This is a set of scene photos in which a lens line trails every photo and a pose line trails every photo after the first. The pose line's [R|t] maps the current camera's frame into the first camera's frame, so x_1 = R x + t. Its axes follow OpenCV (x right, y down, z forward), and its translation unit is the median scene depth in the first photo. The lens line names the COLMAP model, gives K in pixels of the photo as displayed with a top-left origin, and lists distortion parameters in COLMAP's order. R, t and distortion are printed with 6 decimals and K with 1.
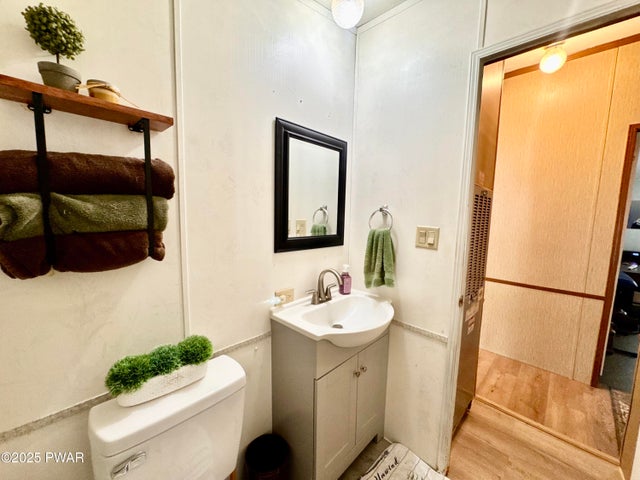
lens RADIAL K [[255.0, 0, 320.0], [0, 255.0, 240.0], [0, 0, 1]] dist [-0.000557, -0.000327]
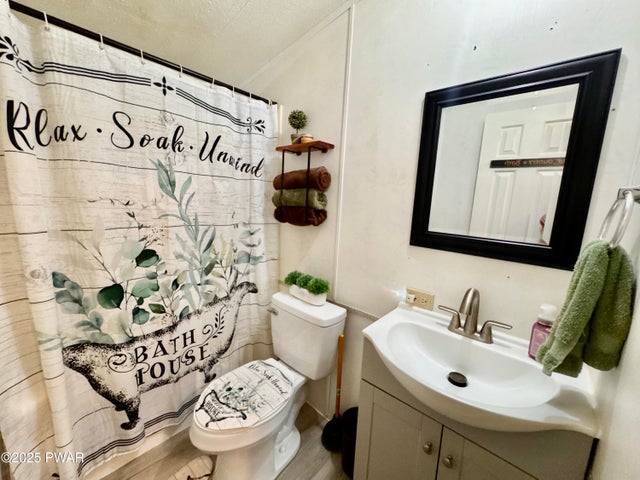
lens RADIAL K [[255.0, 0, 320.0], [0, 255.0, 240.0], [0, 0, 1]] dist [-0.000557, -0.000327]
pose [[0.037608, 0.135761, -0.990028, 0.811546], [-0.154587, 0.979593, 0.128457, -0.039627], [0.987263, 0.148214, 0.057828, 0.703146]]
